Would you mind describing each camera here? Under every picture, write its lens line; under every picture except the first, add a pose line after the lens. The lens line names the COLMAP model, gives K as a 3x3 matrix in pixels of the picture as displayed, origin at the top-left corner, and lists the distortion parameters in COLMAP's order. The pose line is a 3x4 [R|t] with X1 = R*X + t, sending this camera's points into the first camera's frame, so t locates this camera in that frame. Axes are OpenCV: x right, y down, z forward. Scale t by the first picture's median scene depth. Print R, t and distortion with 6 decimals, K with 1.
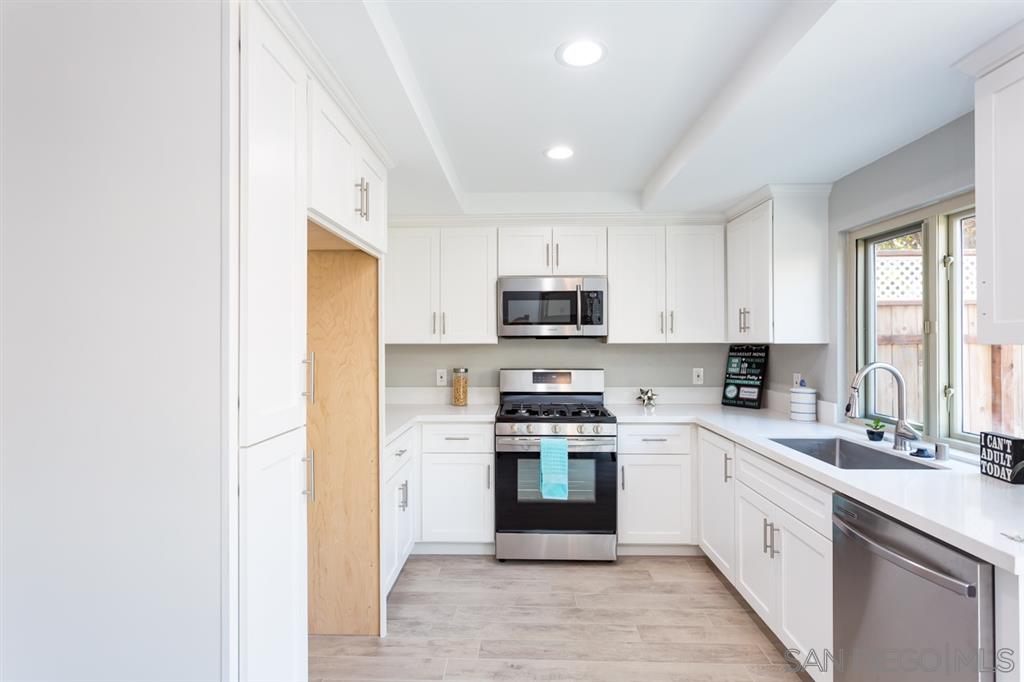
lens RADIAL K [[540.2, 0, 510.7], [0, 540.2, 340.0], [0, 0, 1]] dist [-0.002676, 0.002290]
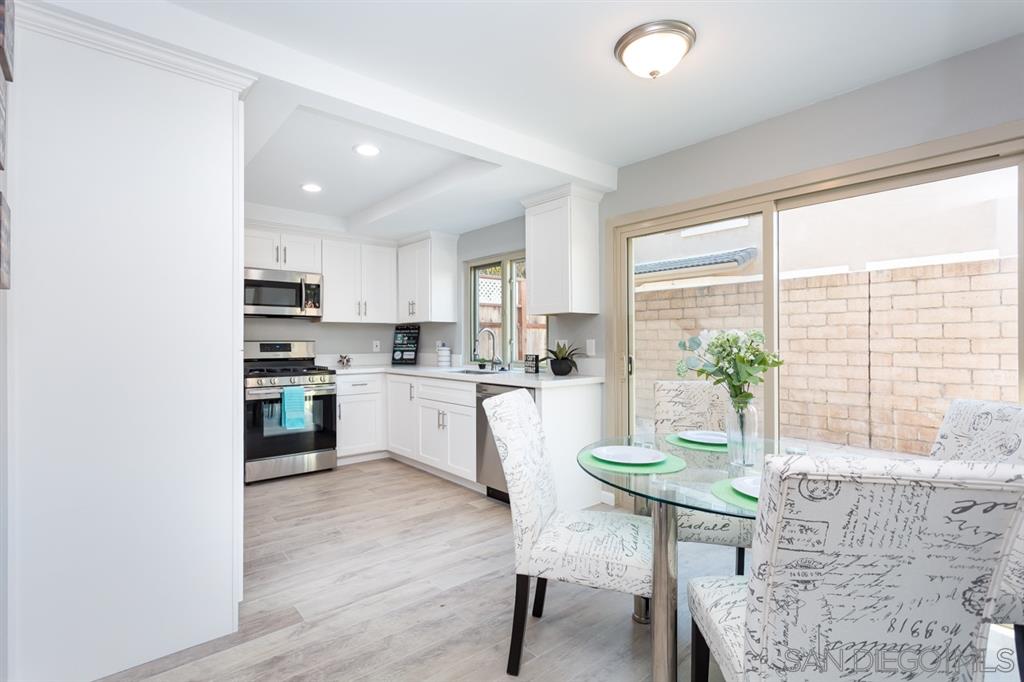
lens RADIAL K [[486.4, 0, 501.5], [0, 486.4, 339.1], [0, 0, 1]] dist [0.004172, 0.003114]
pose [[0.751744, 0.002080, 0.659452, -0.346987], [0.000065, 0.999995, -0.003228, 0.063168], [-0.659455, 0.002469, 0.751740, -0.301898]]
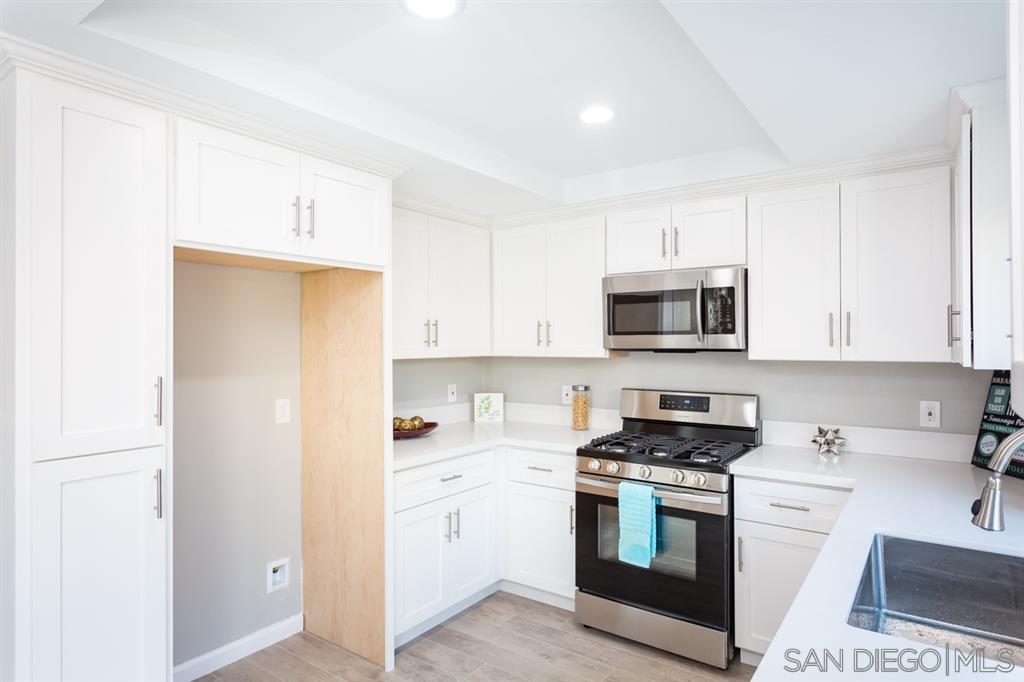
lens RADIAL K [[592.7, 0, 502.3], [0, 592.7, 338.5], [0, 0, 1]] dist [-0.007574, 0.008785]
pose [[0.821700, -0.003971, -0.569906, 0.403988], [0.002686, 0.999992, -0.003095, -0.022593], [0.569914, 0.001012, 0.821704, 0.202200]]
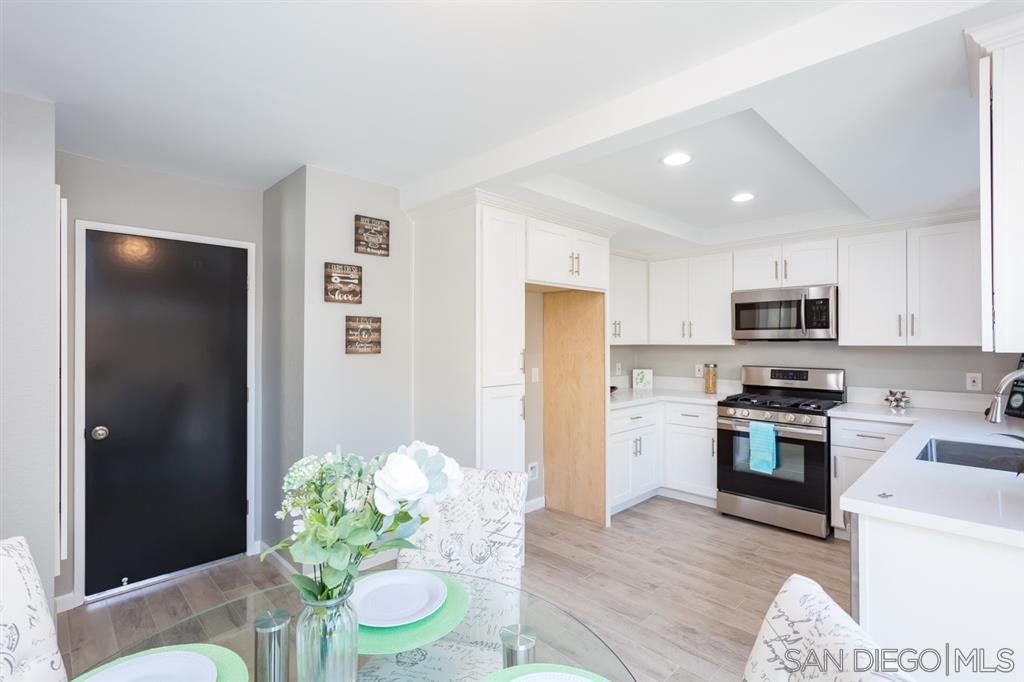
lens RADIAL K [[486.4, 0, 504.4], [0, 486.4, 338.7], [0, 0, 1]] dist [0.004172, 0.003114]
pose [[0.718914, -0.001910, -0.695097, 0.429312], [0.000888, 0.999998, -0.001830, -0.007131], [0.695099, 0.000698, 0.718914, -0.201011]]
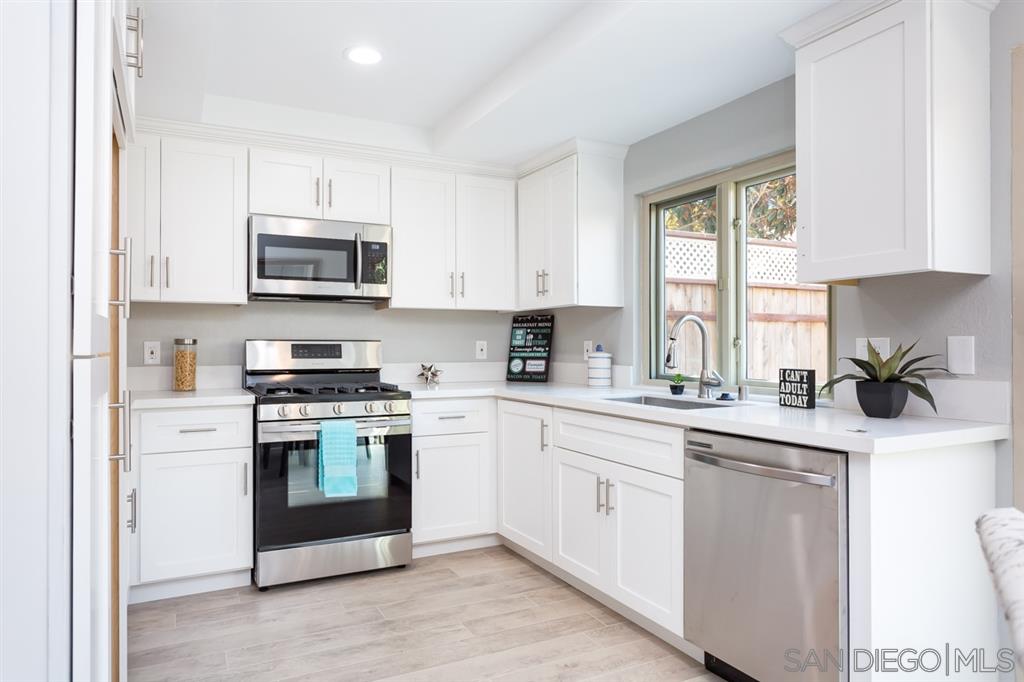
lens RADIAL K [[649.2, 0, 506.9], [0, 649.2, 342.2], [0, 0, 1]] dist [-0.007230, 0.002383]
pose [[0.875754, 0.004010, 0.482740, -0.162256], [-0.003051, 0.999992, -0.002772, 0.069562], [-0.482747, 0.000955, 0.875759, 0.052038]]
